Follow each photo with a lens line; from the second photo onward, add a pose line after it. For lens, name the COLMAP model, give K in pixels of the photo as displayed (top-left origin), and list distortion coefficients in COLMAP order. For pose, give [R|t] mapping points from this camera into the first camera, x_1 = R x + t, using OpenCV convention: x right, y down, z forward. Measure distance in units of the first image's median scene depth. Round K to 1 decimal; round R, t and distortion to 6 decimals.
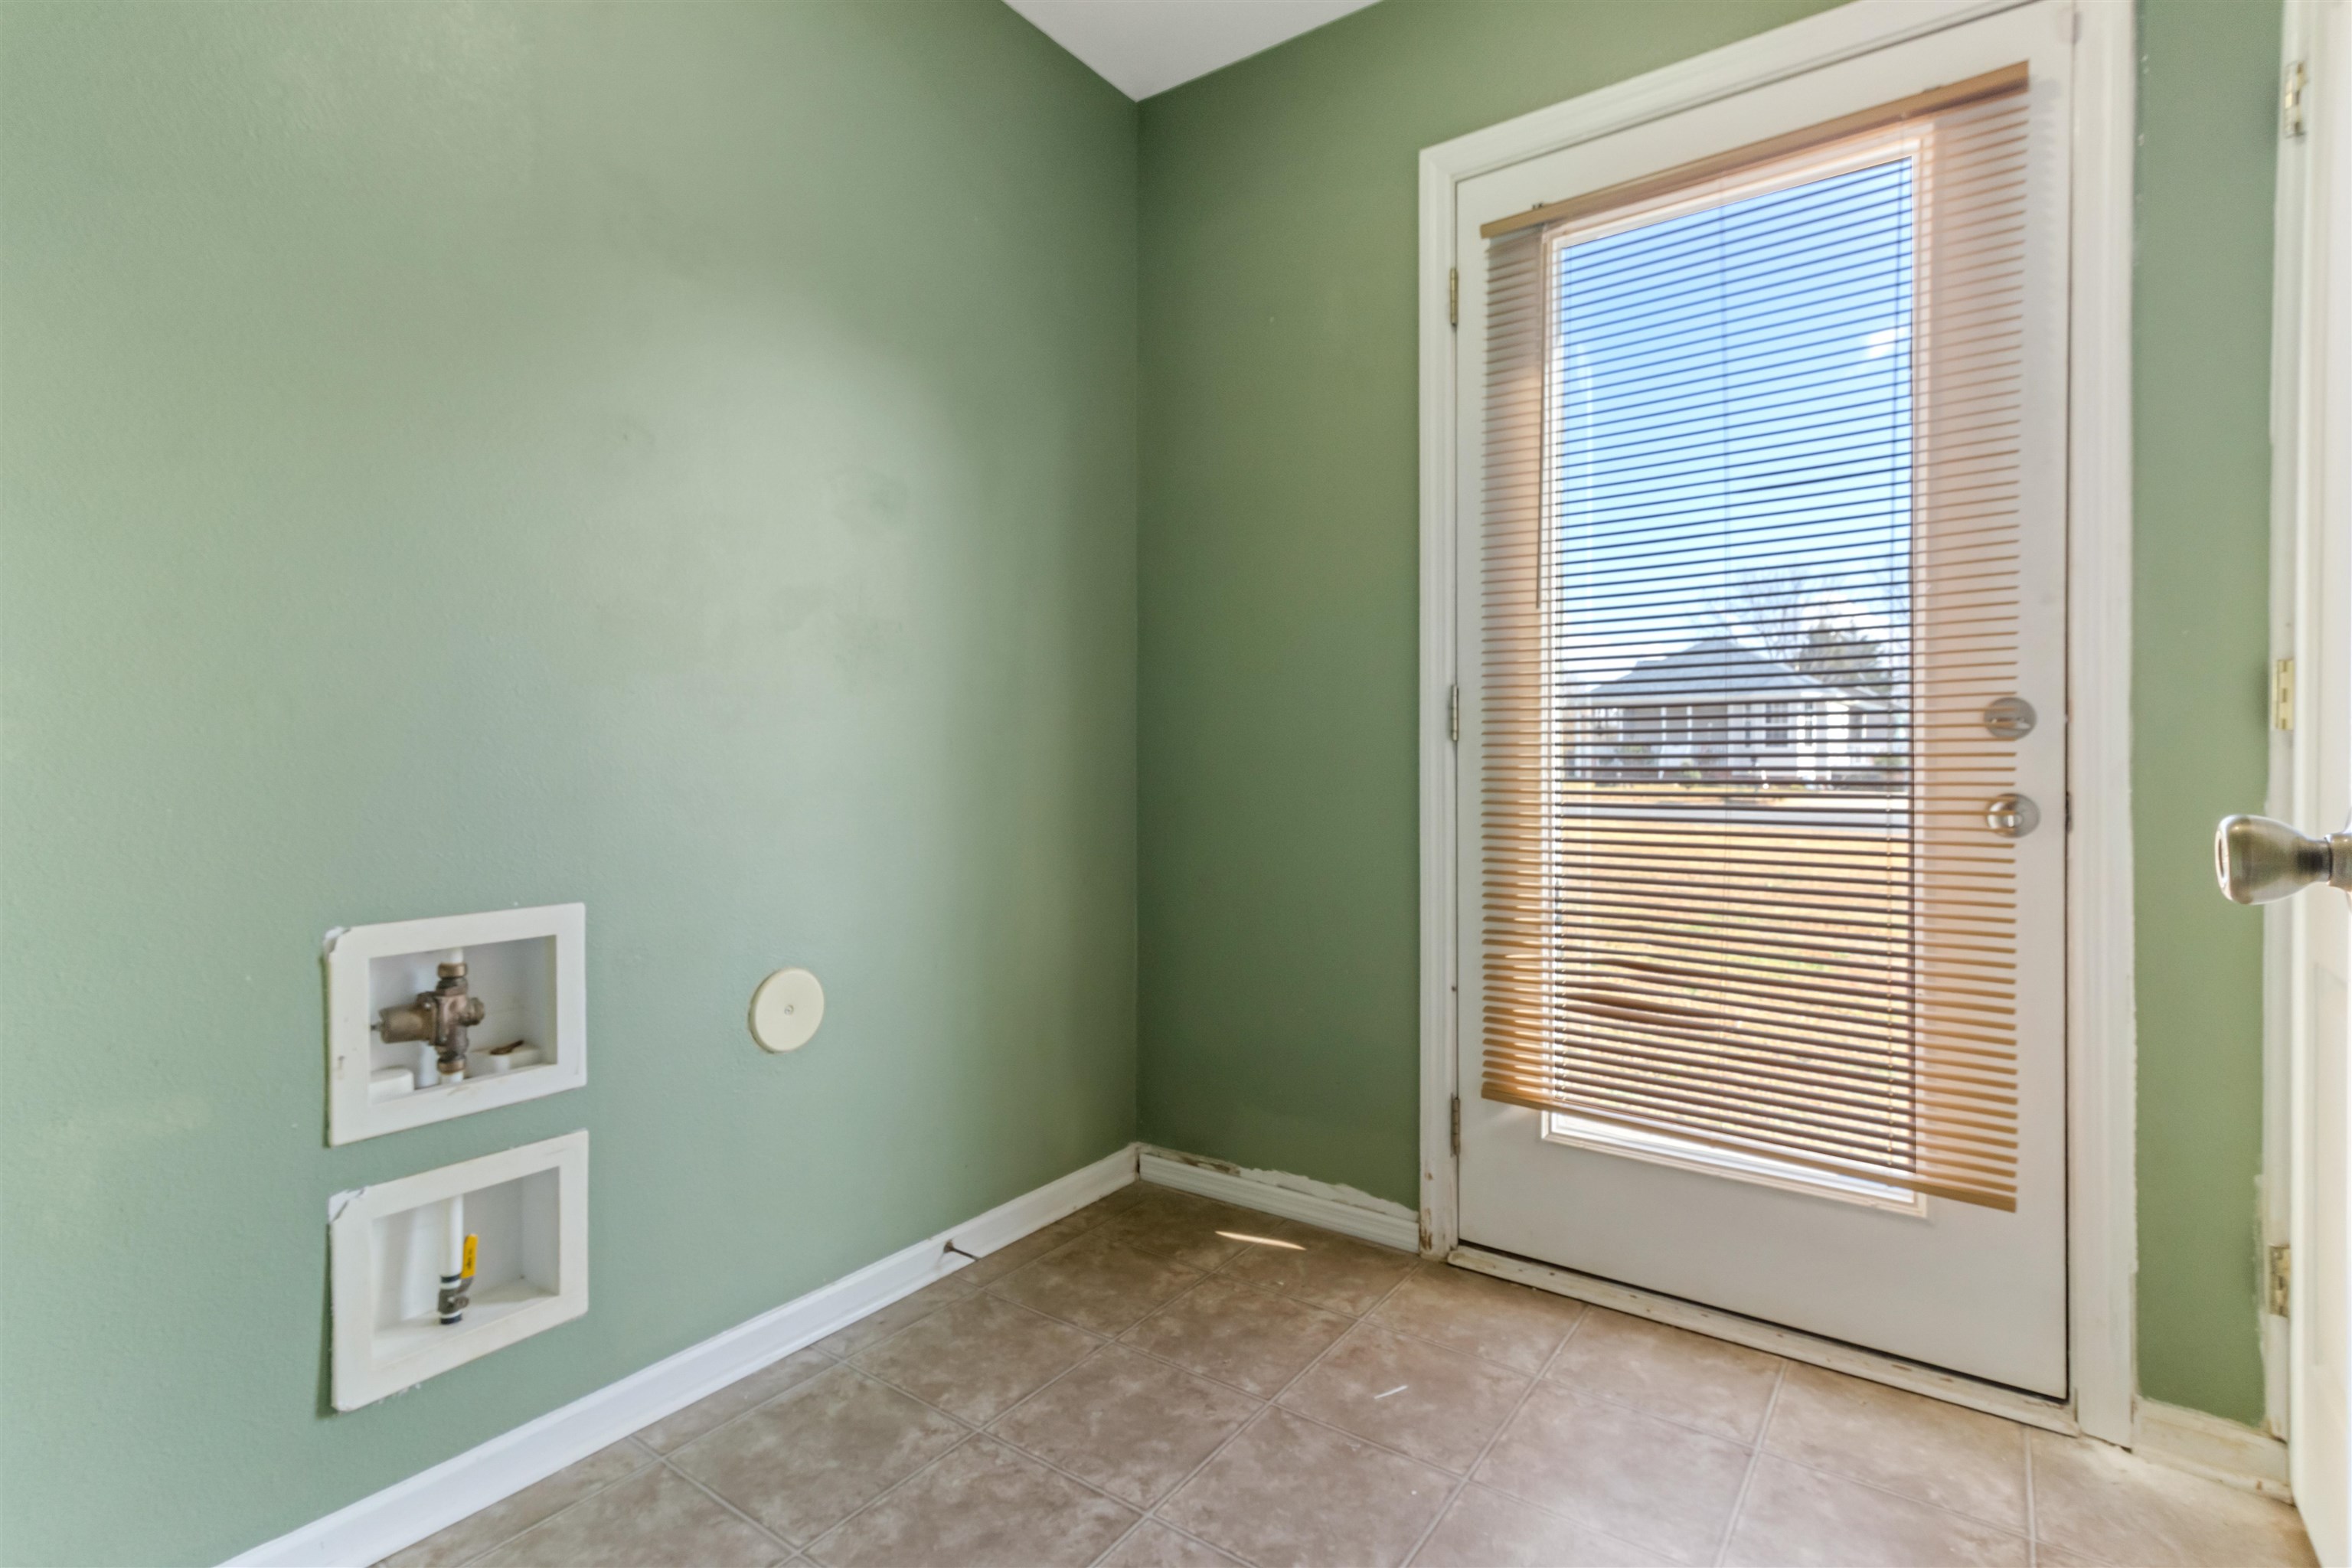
lens RADIAL K [[1131.5, 0, 1178.9], [0, 1131.5, 765.7], [0, 0, 1]] dist [0.014224, -0.000777]
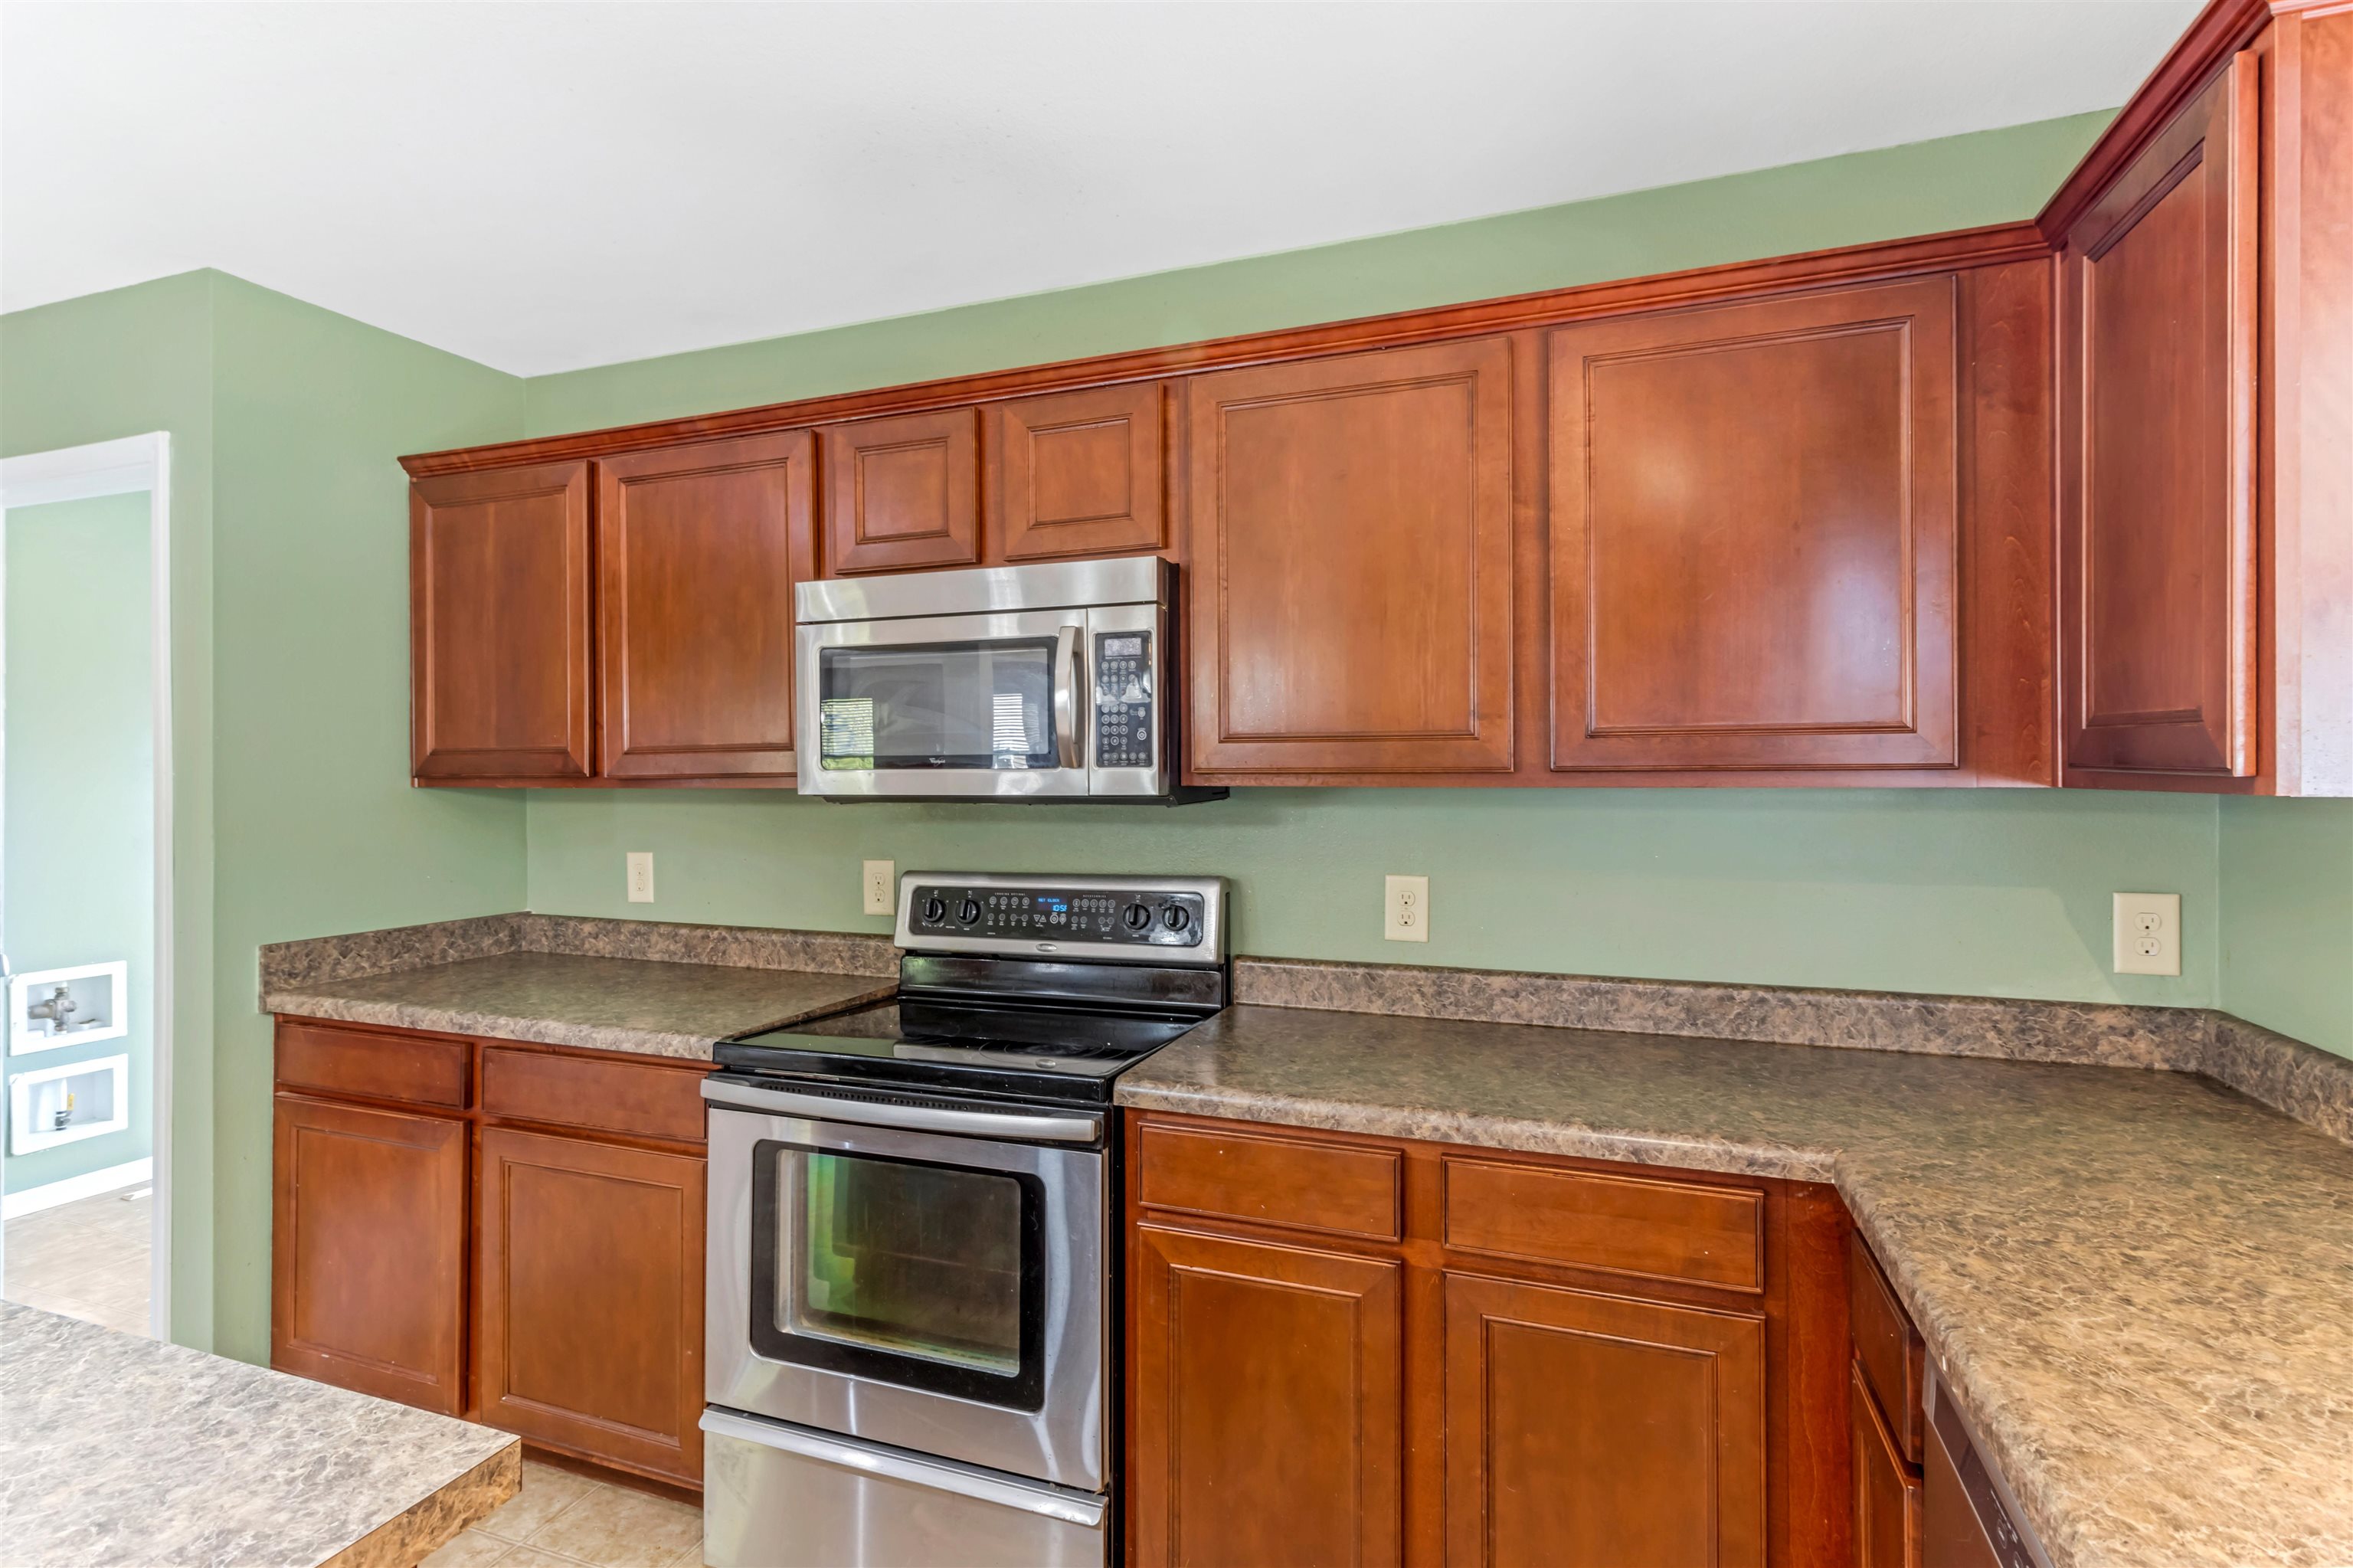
lens RADIAL K [[1132.0, 0, 1184.9], [0, 1132.0, 774.4], [0, 0, 1]] dist [0.014224, -0.000777]
pose [[0.965166, -0.001567, 0.261635, 1.094249], [0.000580, 0.999992, 0.003848, -0.304930], [-0.261639, -0.003562, 0.965159, -2.090982]]
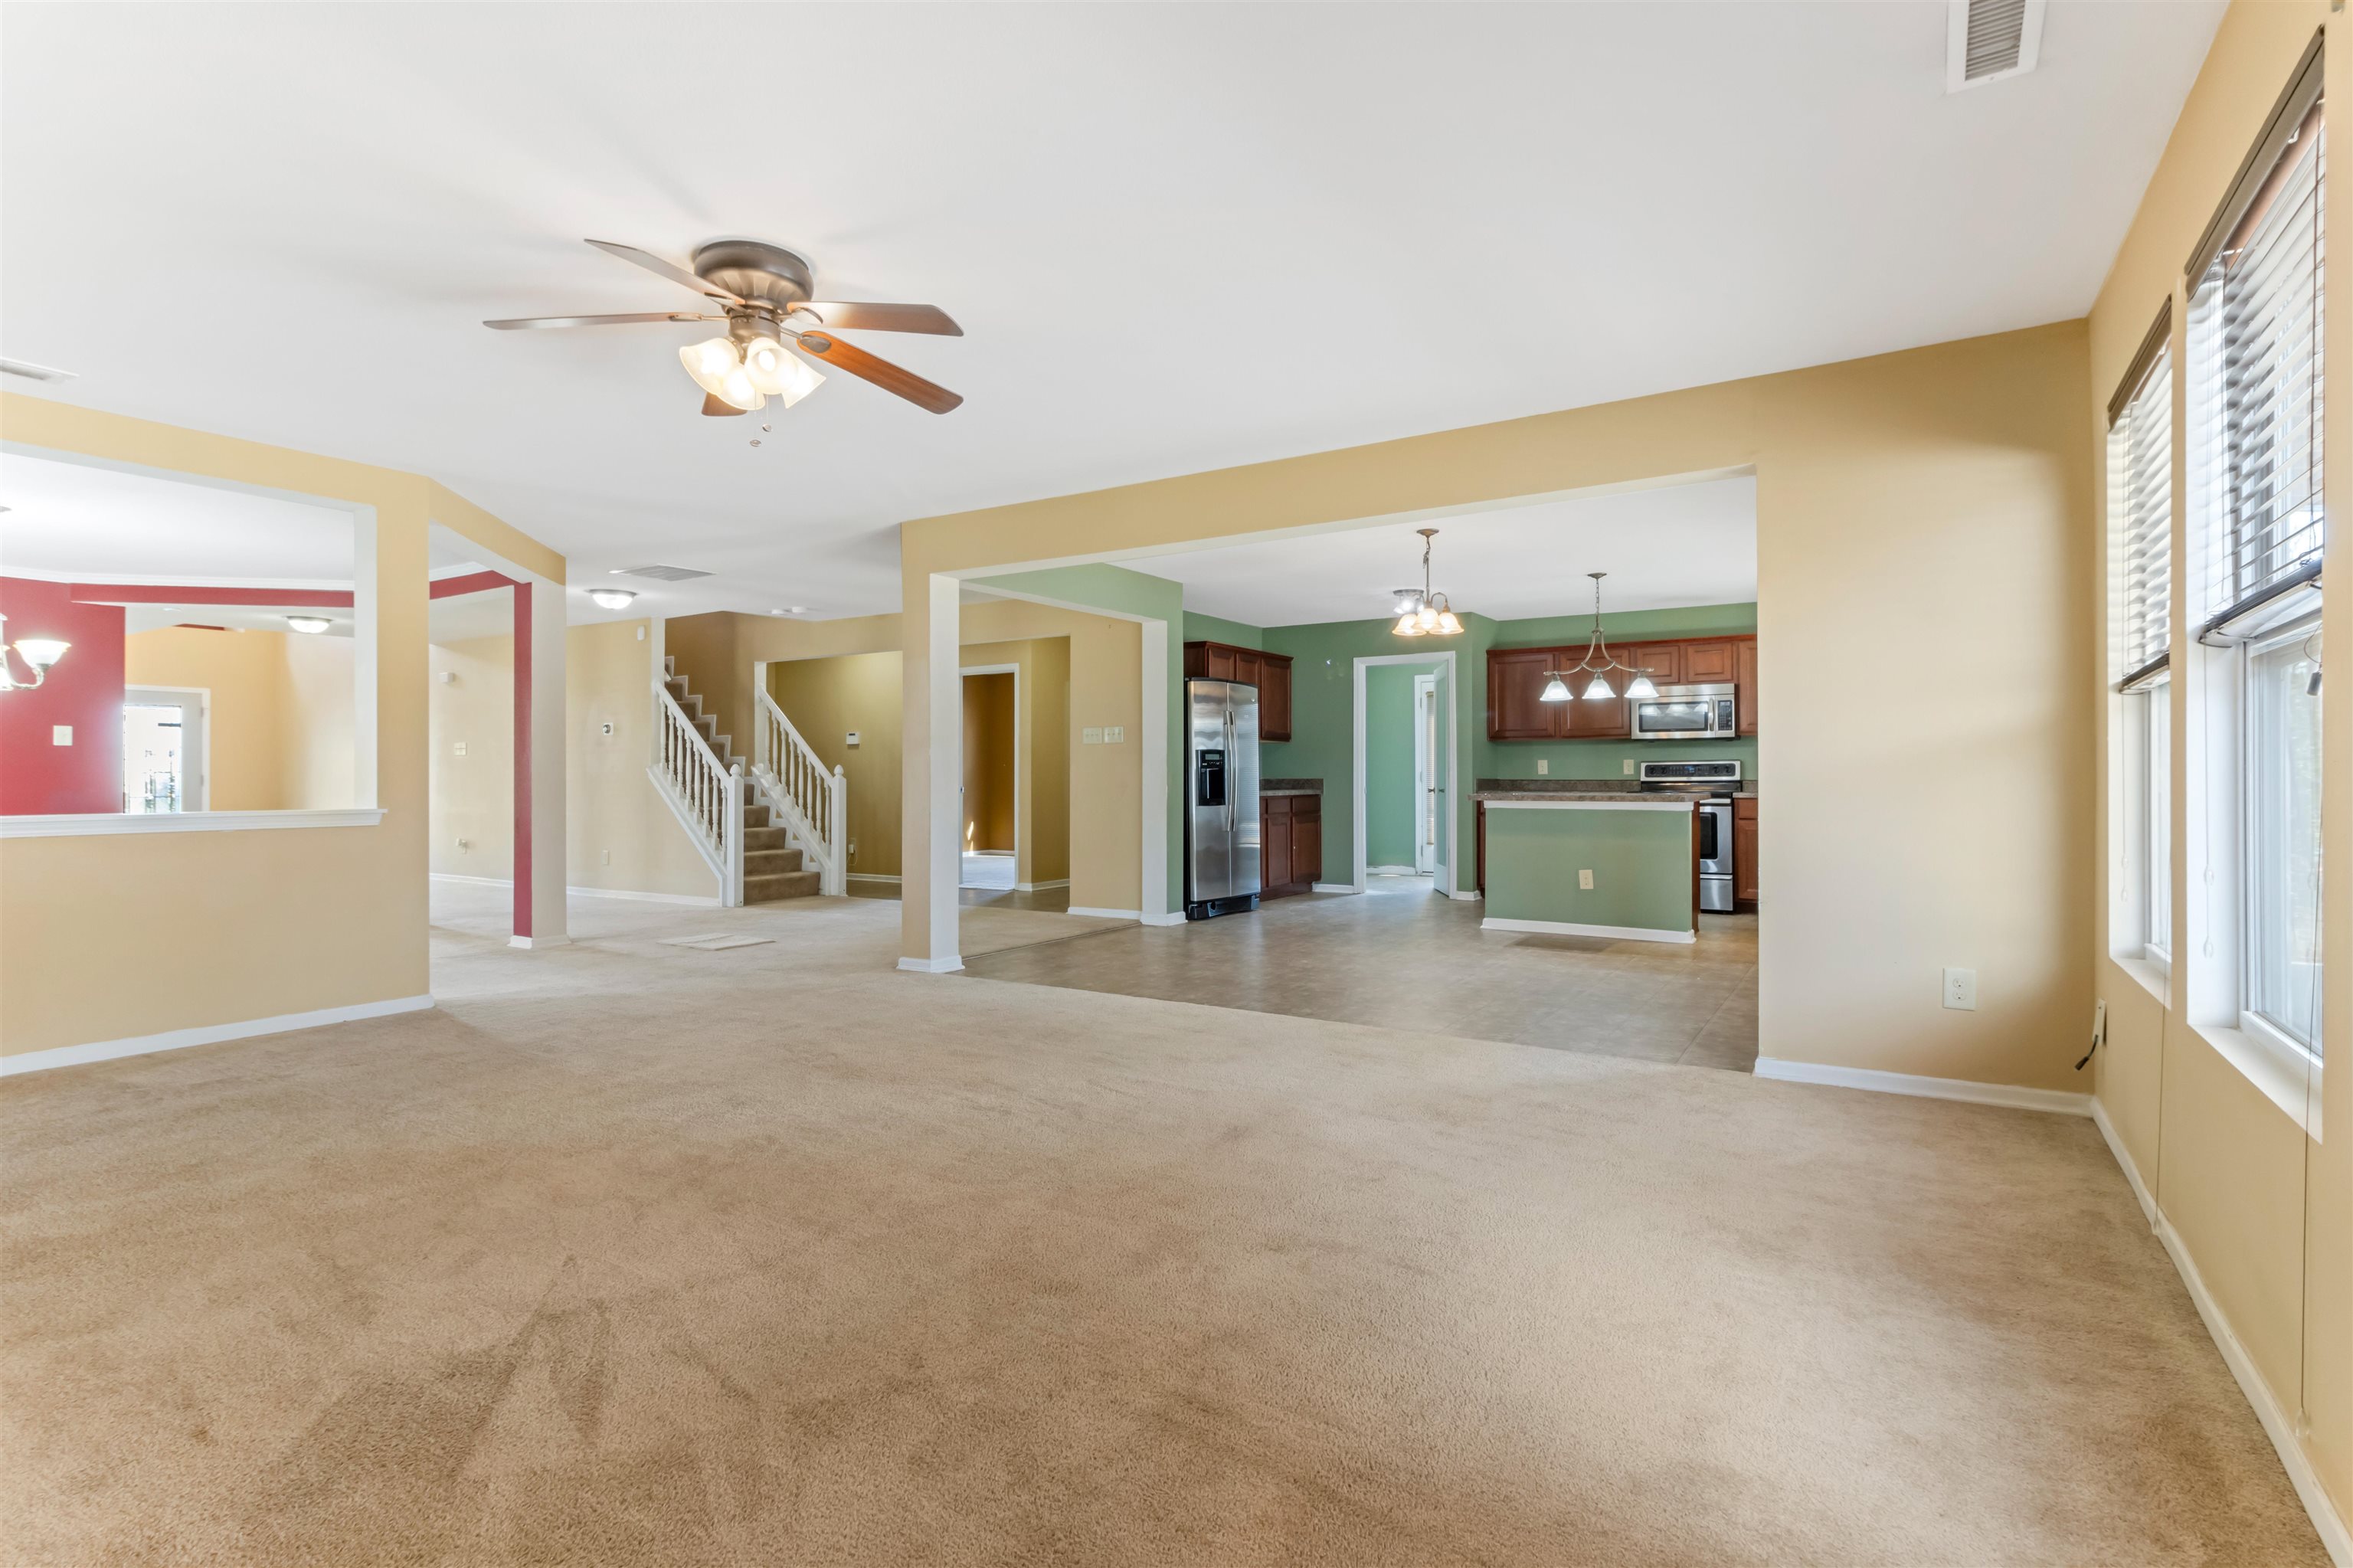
lens RADIAL K [[1132.0, 0, 1180.9], [0, 1132.0, 769.6], [0, 0, 1]] dist [0.014224, -0.000777]
pose [[0.999350, -0.000803, 0.036050, -1.696344], [0.001125, 0.999960, -0.008913, -0.052380], [-0.036041, 0.008948, 0.999310, -6.637597]]
